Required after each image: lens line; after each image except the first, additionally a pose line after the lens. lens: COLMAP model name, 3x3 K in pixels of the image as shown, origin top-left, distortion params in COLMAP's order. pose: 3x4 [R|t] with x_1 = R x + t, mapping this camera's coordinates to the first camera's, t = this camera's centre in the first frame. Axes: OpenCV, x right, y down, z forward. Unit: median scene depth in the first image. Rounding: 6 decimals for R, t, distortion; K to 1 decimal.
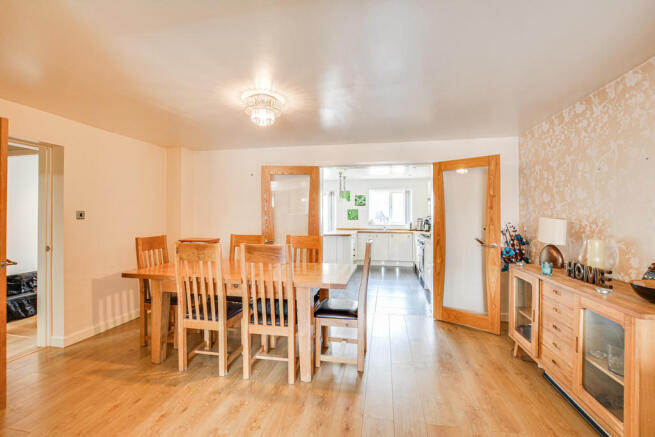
lens RADIAL K [[295.1, 0, 328.3], [0, 295.1, 217.3], [0, 0, 1]] dist [-0.023456, 0.001013]
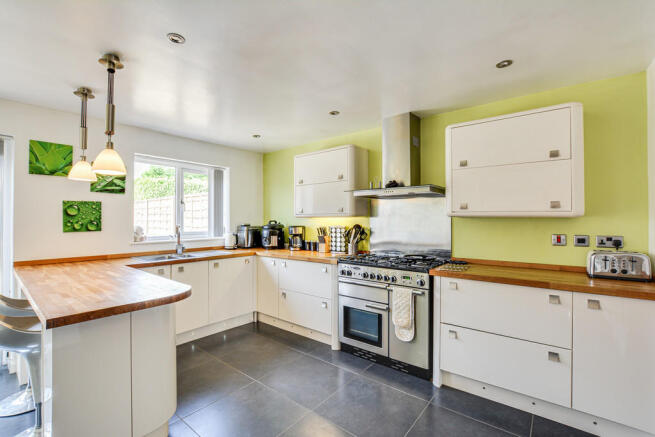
lens RADIAL K [[295.1, 0, 329.3], [0, 295.1, 219.2], [0, 0, 1]] dist [-0.023456, 0.001013]
pose [[0.453893, -0.000214, 0.891056, -0.090416], [0.007117, 0.999969, -0.003385, -0.003095], [-0.891028, 0.007877, 0.453880, 0.605408]]
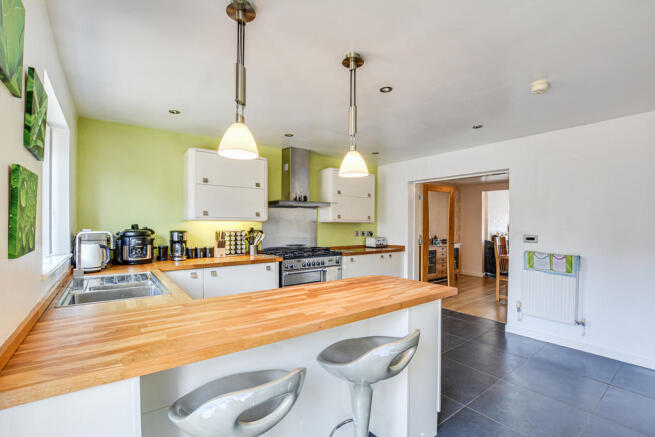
lens RADIAL K [[295.1, 0, 326.4], [0, 295.1, 222.5], [0, 0, 1]] dist [-0.023456, 0.001013]
pose [[-0.750782, 0.002170, 0.660547, -0.096251], [0.001221, 0.999997, -0.001897, -0.004256], [-0.660549, -0.000618, -0.750782, 1.031928]]
